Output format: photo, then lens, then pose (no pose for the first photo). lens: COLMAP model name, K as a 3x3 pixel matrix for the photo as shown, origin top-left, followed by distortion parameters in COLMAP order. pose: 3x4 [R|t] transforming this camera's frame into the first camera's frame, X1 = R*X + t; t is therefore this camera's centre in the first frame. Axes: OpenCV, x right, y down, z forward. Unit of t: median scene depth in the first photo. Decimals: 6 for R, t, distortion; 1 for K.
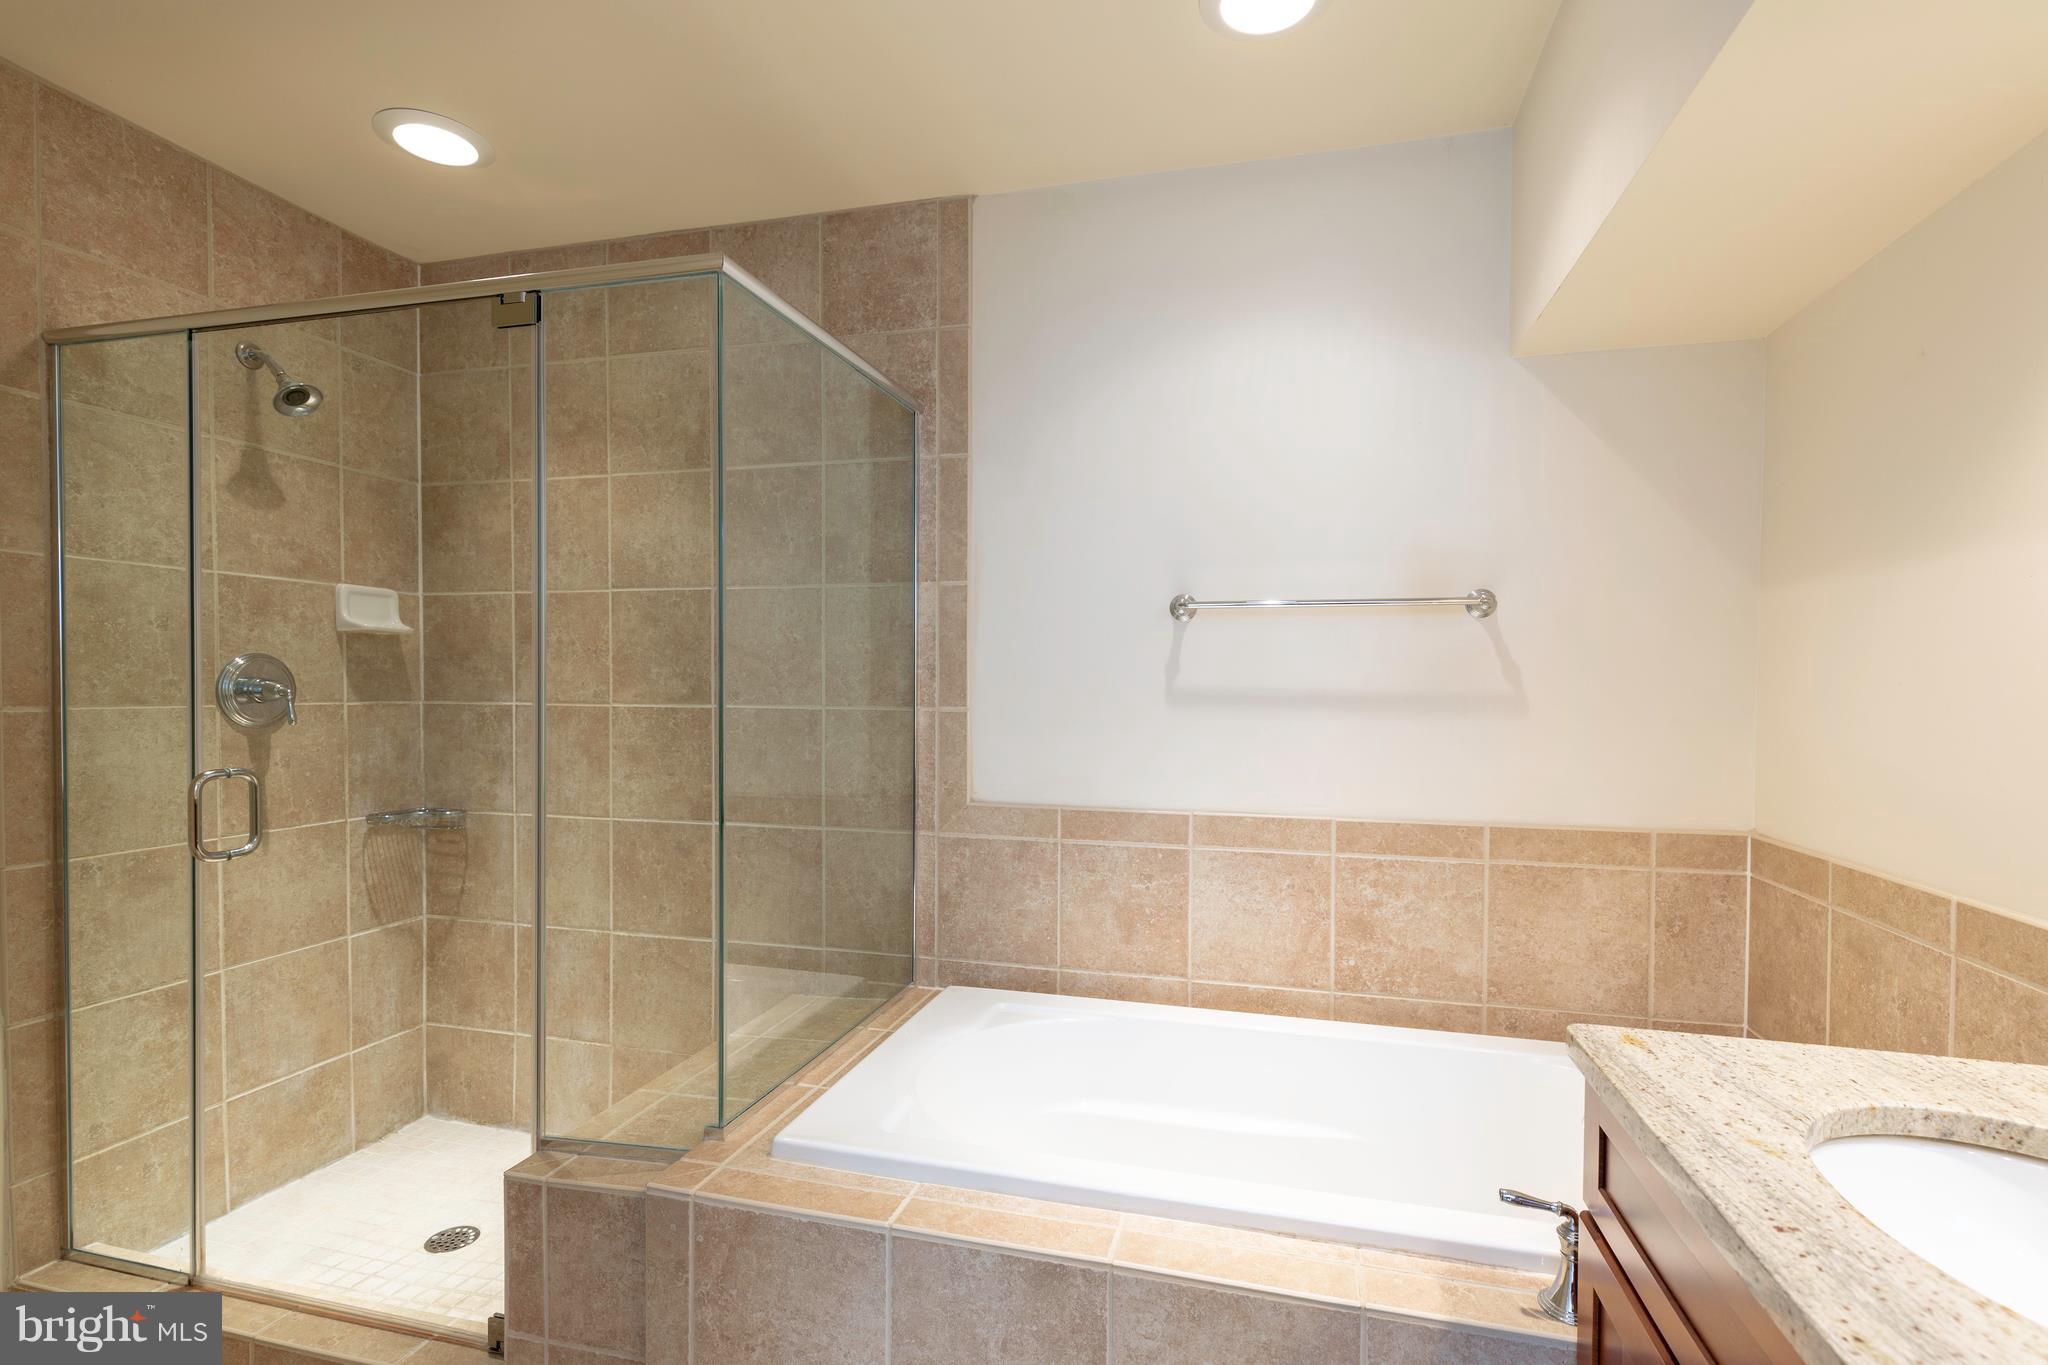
lens RADIAL K [[927.9, 0, 1048.9], [0, 927.9, 712.3], [0, 0, 1]] dist [0.010736, -0.003322]
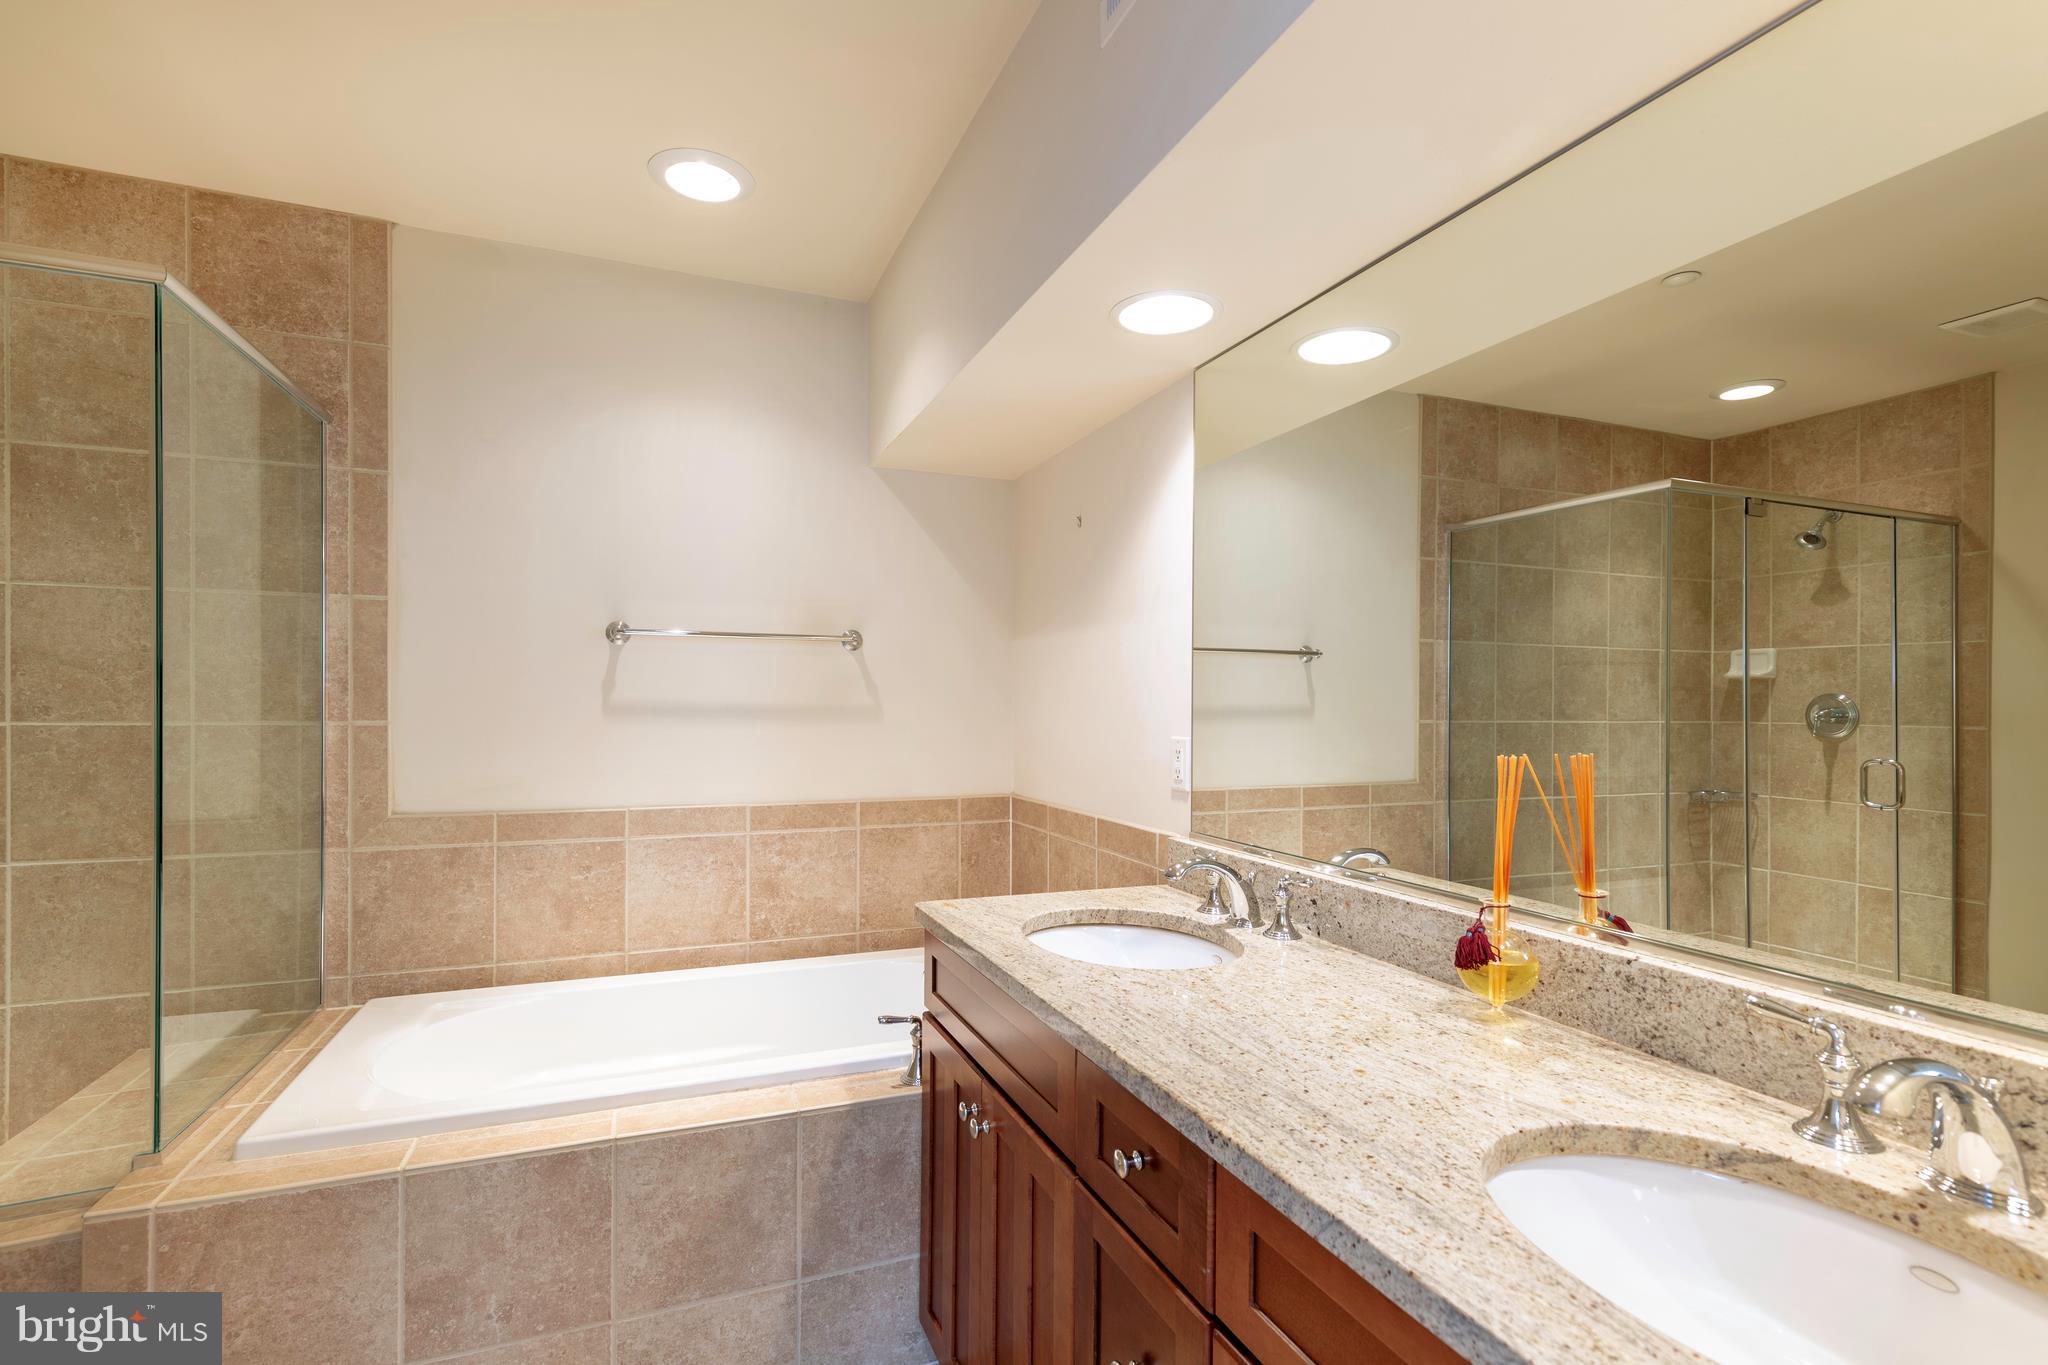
lens RADIAL K [[927.9, 0, 1020.4], [0, 927.9, 699.5], [0, 0, 1]] dist [0.010736, -0.003322]
pose [[0.803319, 0.000679, 0.595549, -0.149551], [0.016550, 0.999588, -0.023463, 0.006959], [-0.595320, 0.028705, 0.802976, -0.242641]]
